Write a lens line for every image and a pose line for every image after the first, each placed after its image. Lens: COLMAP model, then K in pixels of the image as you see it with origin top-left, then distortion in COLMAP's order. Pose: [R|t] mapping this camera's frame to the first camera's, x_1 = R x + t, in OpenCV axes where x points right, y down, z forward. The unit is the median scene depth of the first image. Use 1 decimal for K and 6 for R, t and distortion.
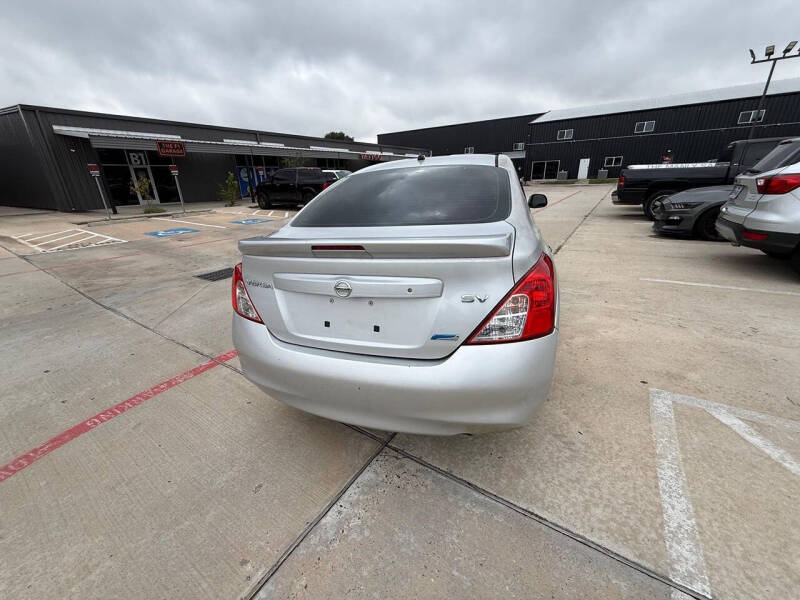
lens RADIAL K [[319.2, 0, 396.8], [0, 319.2, 299.6], [0, 0, 1]] dist [-0.000929, 0.000292]
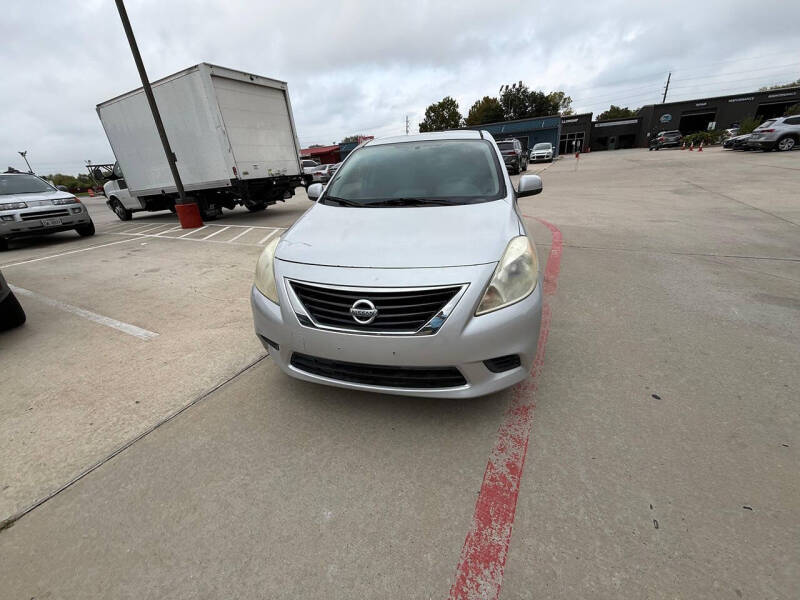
lens RADIAL K [[319.2, 0, 396.9], [0, 319.2, 299.5], [0, 0, 1]] dist [-0.000929, 0.000292]
pose [[-0.987951, 0.144401, -0.055684, 0.600756], [0.065797, 0.717550, 0.693392, -1.178392], [0.140083, 0.681374, -0.718406, 3.196011]]
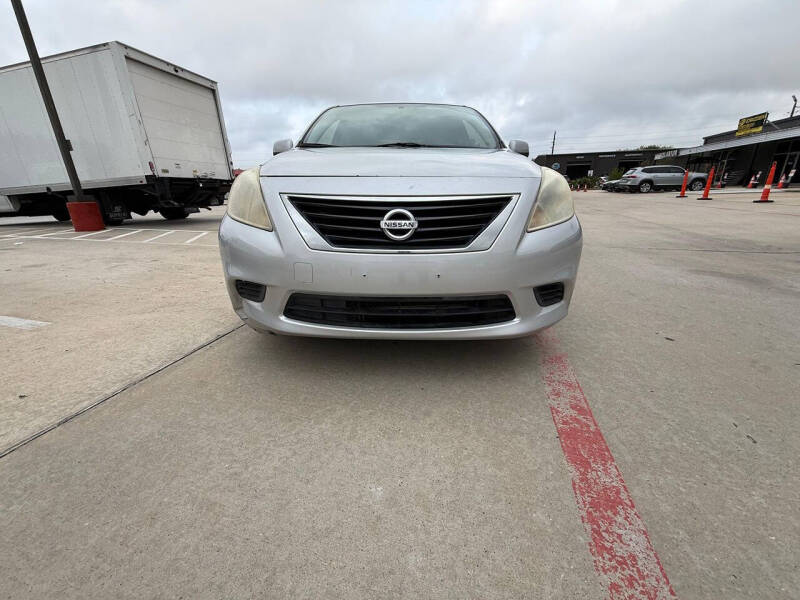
lens RADIAL K [[319.2, 0, 397.9], [0, 319.2, 298.7], [0, 0, 1]] dist [-0.000929, 0.000292]
pose [[-0.946227, 0.157514, -0.282568, 0.826775], [-0.057741, 0.777201, 0.626598, -0.909302], [0.318310, 0.609219, -0.726313, 3.177063]]
